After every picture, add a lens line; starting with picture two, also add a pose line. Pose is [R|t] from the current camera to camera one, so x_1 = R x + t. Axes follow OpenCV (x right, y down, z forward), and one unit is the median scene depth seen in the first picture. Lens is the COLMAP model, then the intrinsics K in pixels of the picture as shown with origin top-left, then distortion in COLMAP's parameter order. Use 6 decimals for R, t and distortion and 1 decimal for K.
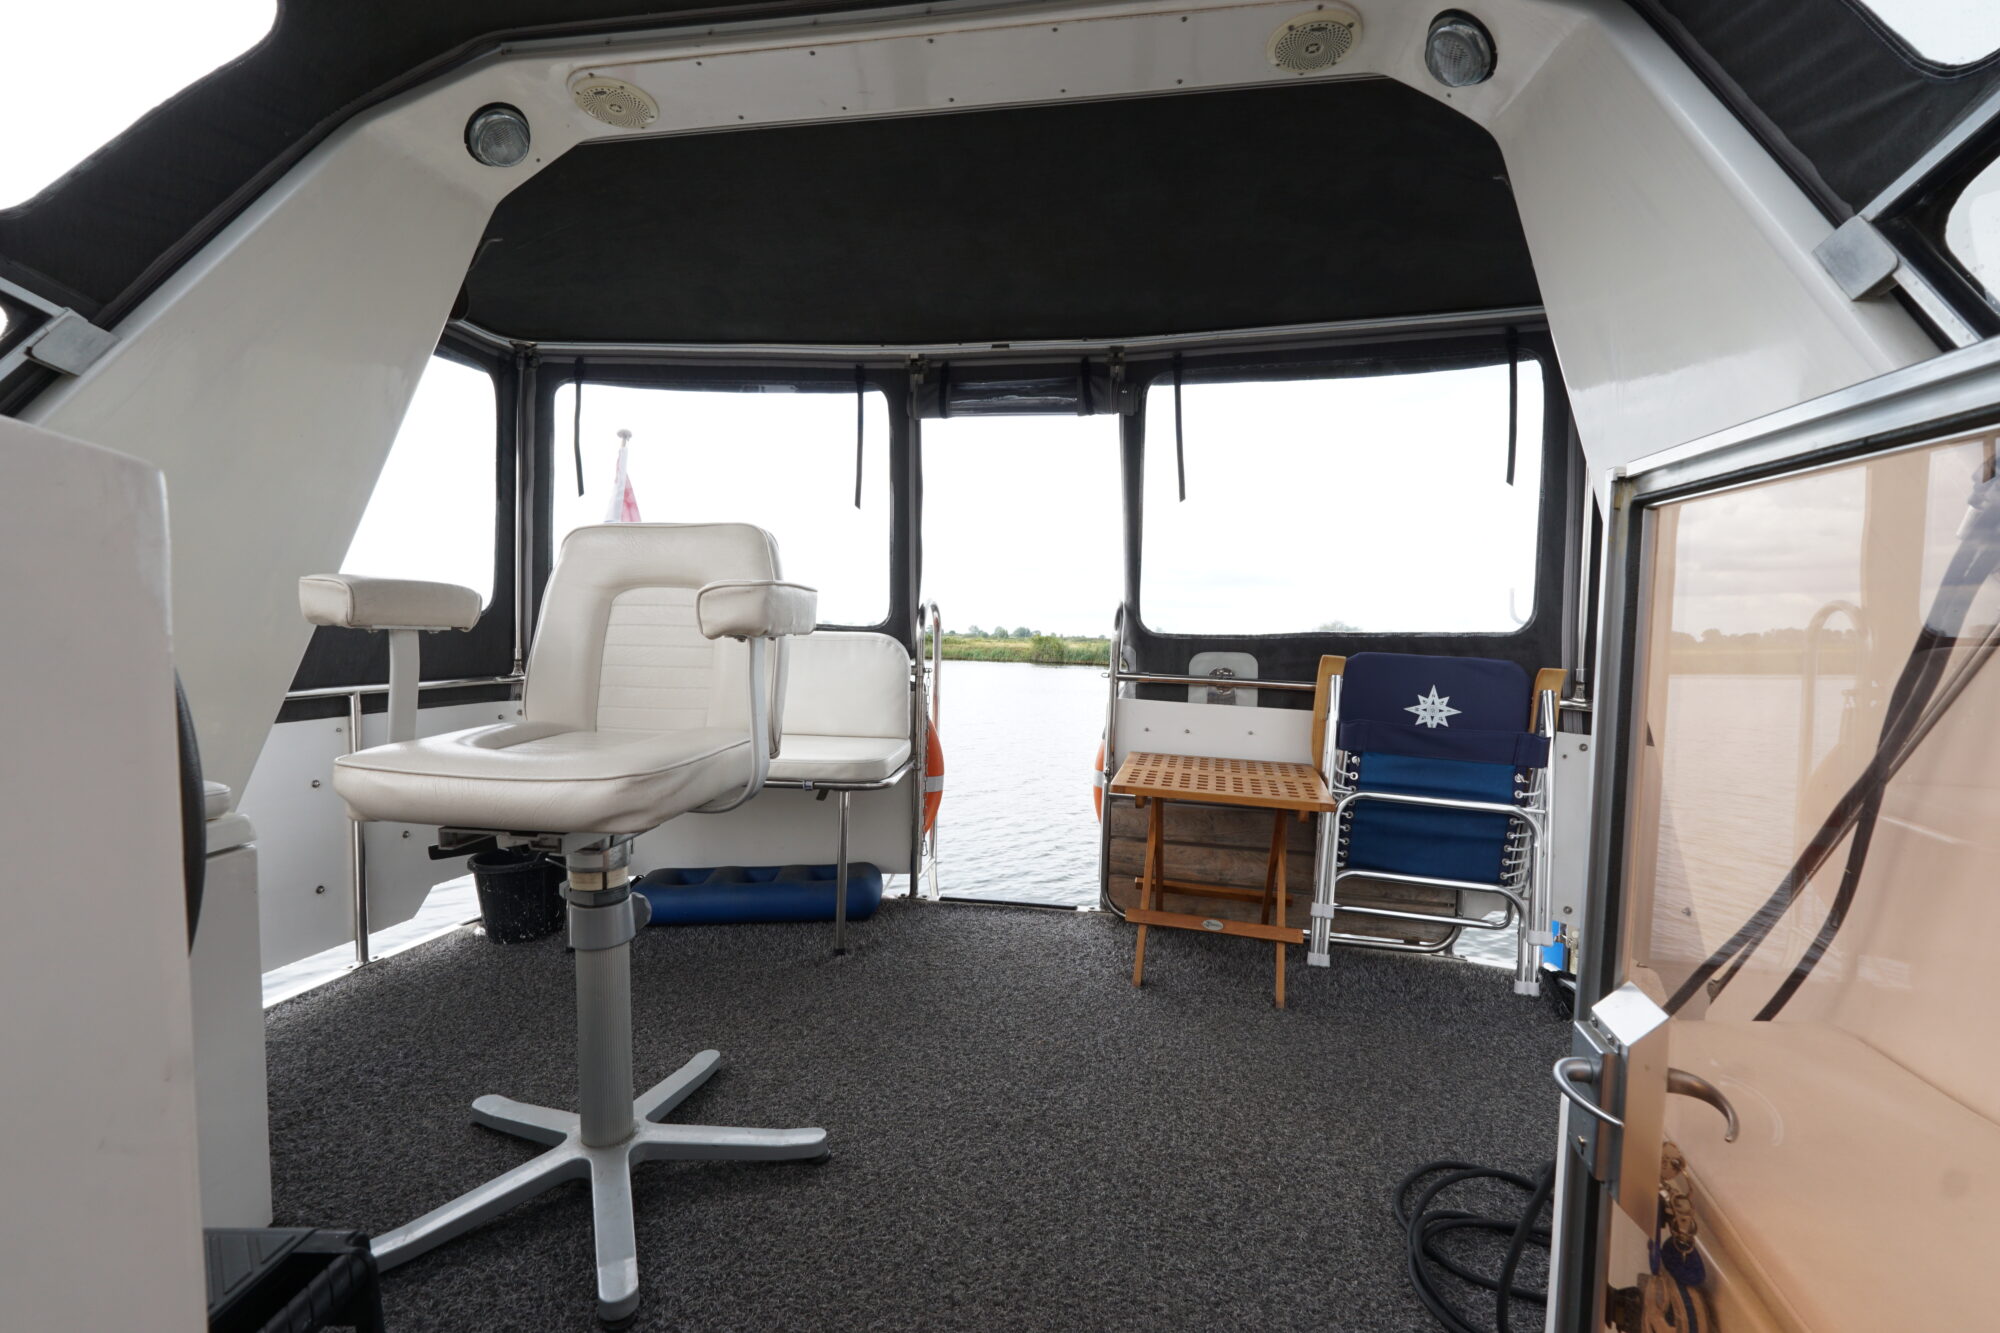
lens RADIAL K [[855.7, 0, 1000.0], [0, 855.7, 666.5], [0, 0, 1]] dist [-0.000573, 0.000417]
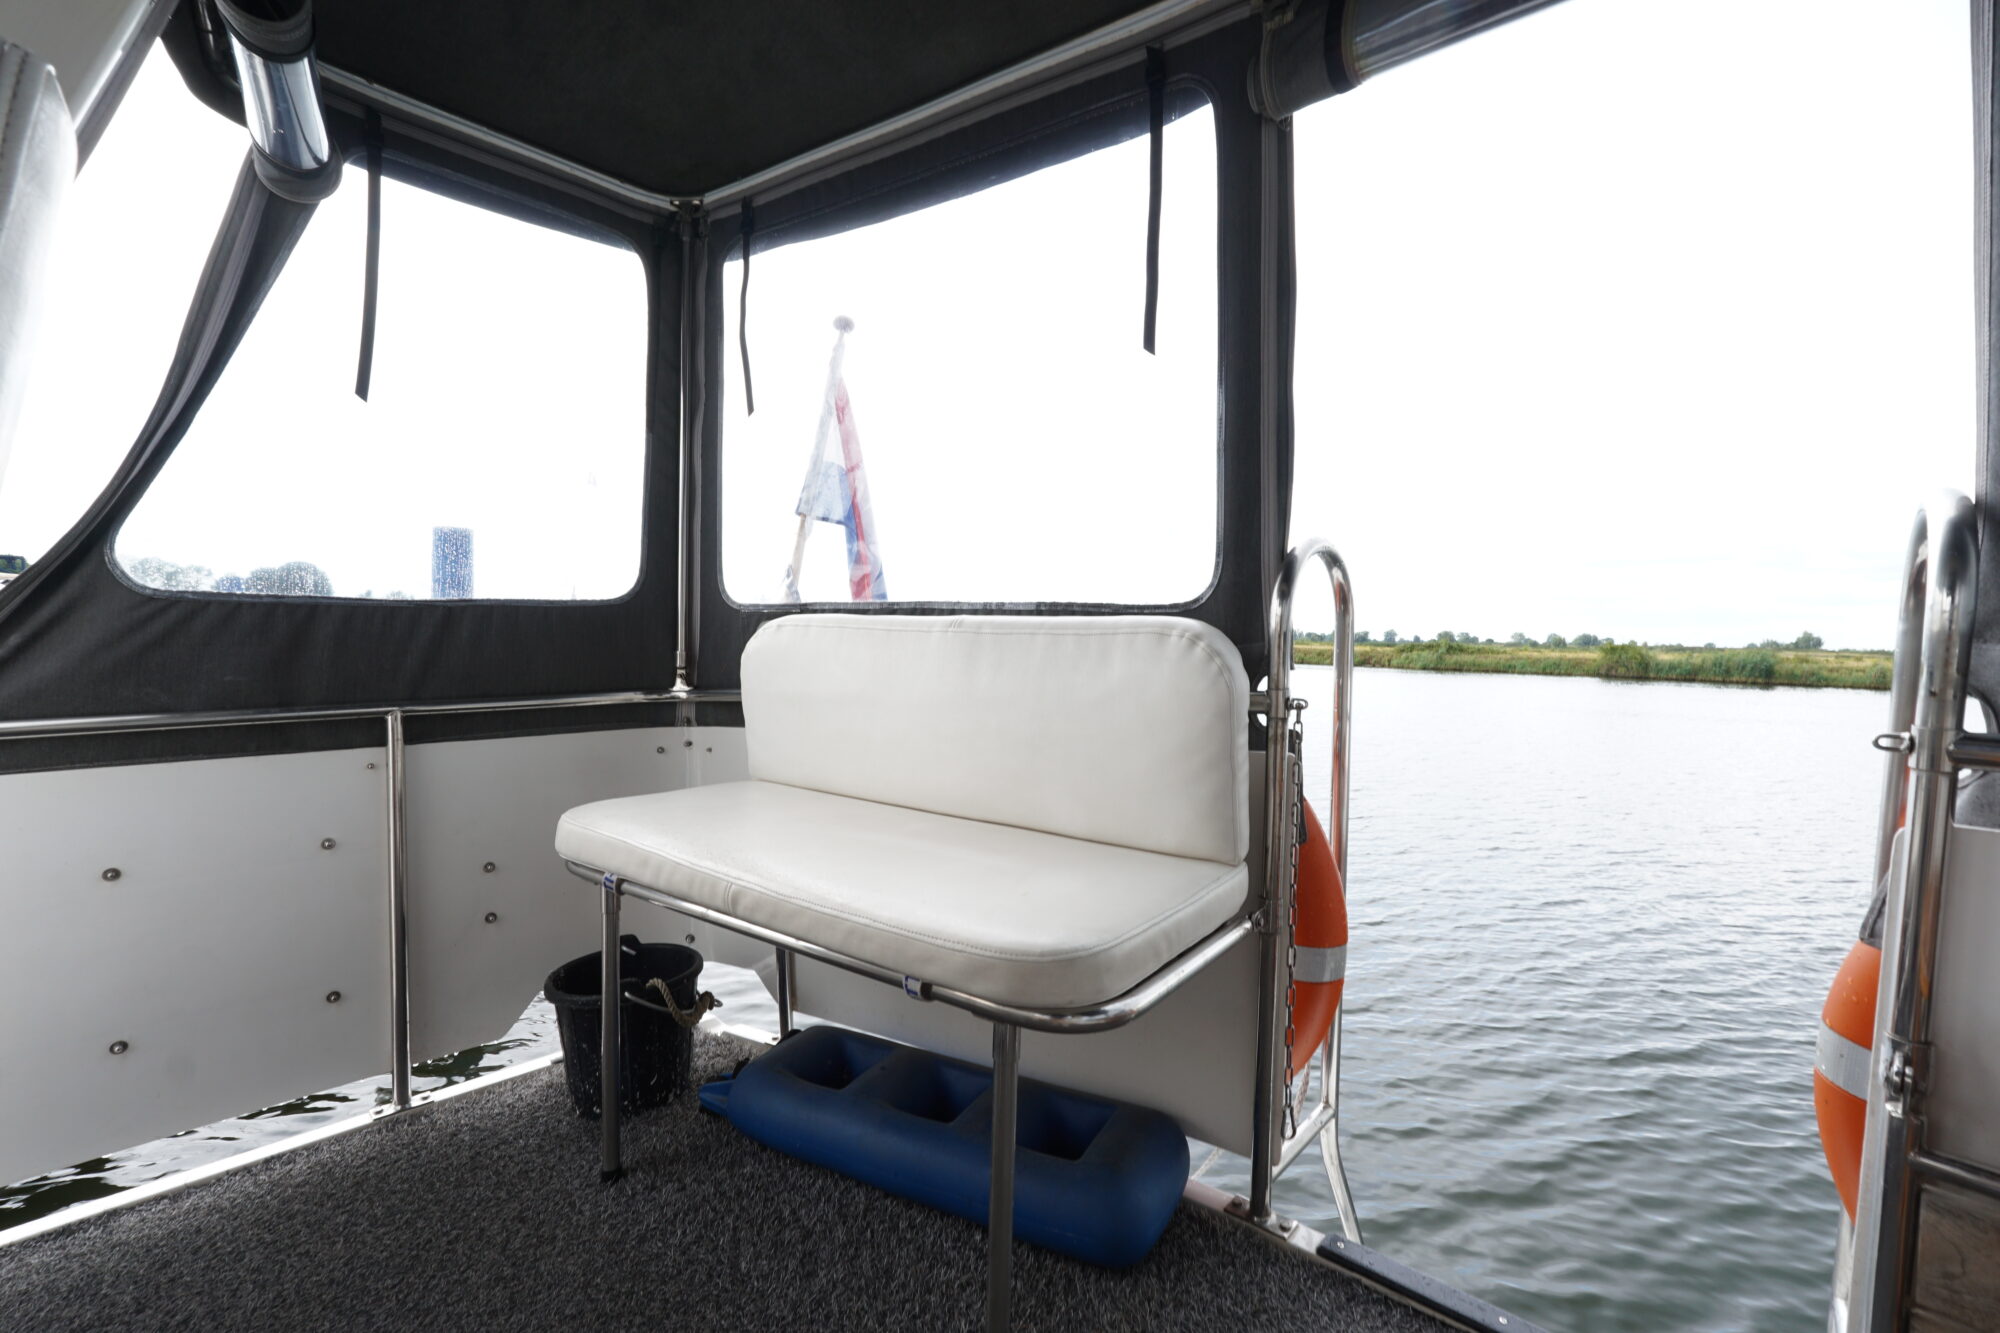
lens RADIAL K [[855.7, 0, 1000.0], [0, 855.7, 666.5], [0, 0, 1]] dist [-0.000573, 0.000417]
pose [[0.839504, 0.011905, -0.543223, 0.022751], [-0.017643, 0.999830, -0.005355, -0.009128], [0.543067, 0.014080, 0.839571, 0.565478]]
